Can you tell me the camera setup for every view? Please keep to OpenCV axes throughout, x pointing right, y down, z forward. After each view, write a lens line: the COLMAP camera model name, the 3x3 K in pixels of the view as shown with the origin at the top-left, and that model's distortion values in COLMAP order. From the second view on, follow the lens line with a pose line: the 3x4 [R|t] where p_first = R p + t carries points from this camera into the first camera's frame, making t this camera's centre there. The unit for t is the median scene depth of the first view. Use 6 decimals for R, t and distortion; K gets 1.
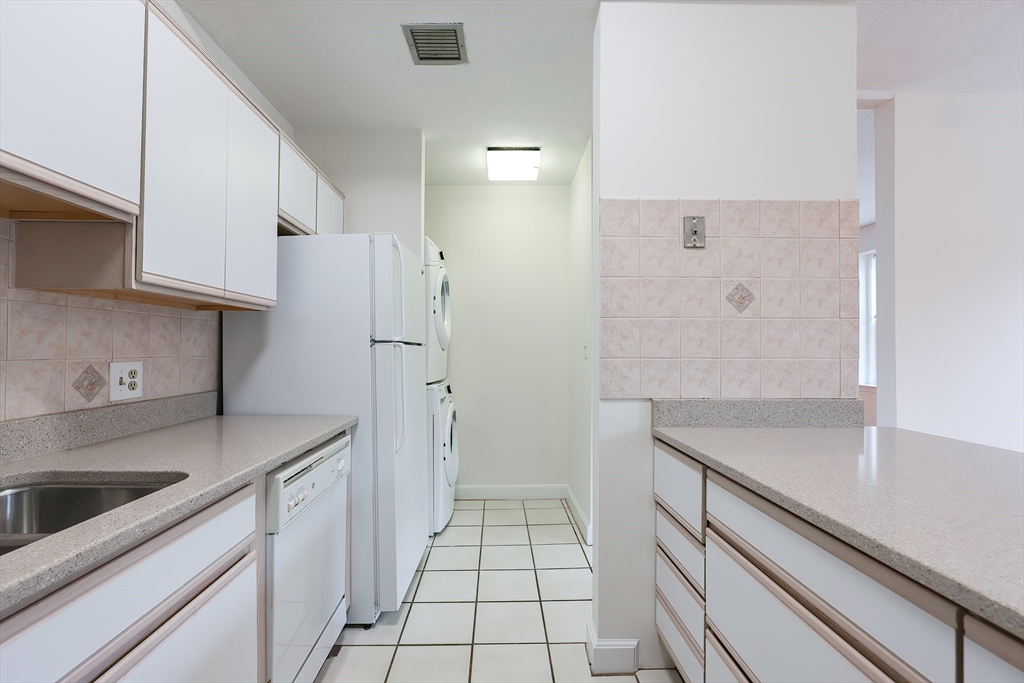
lens RADIAL K [[434.9, 0, 500.6], [0, 434.9, 349.7], [0, 0, 1]] dist [0.004030, 0.001818]
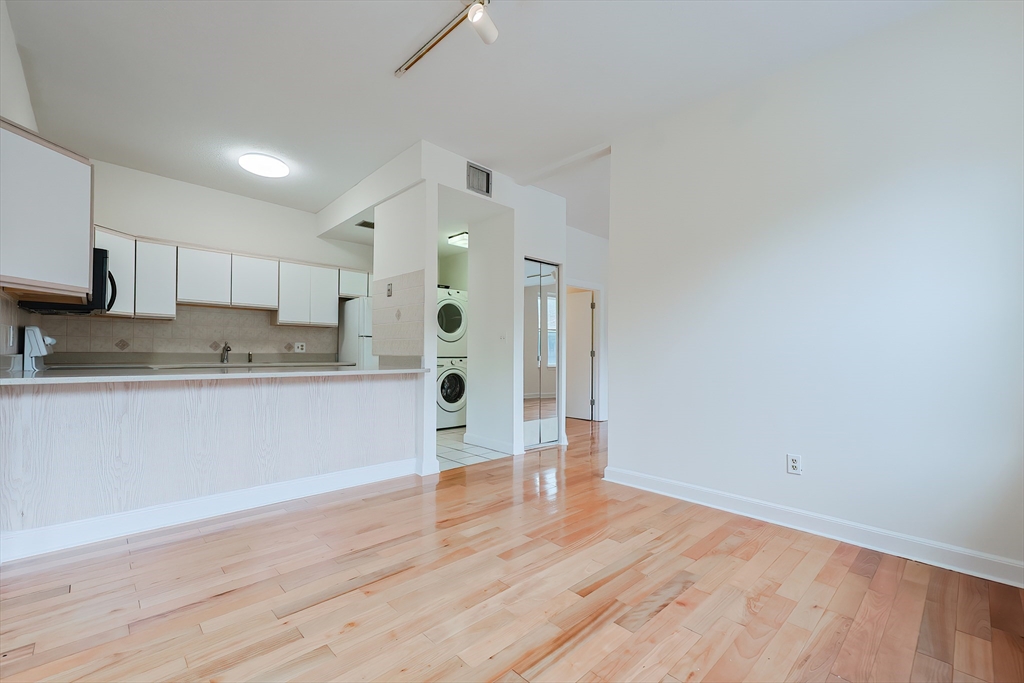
lens RADIAL K [[434.9, 0, 519.8], [0, 434.9, 349.9], [0, 0, 1]] dist [0.004030, 0.001818]
pose [[0.678002, -0.001143, -0.735060, 2.793760], [-0.008143, 0.999926, -0.009066, 0.094358], [0.735015, 0.012132, 0.677942, -0.154050]]
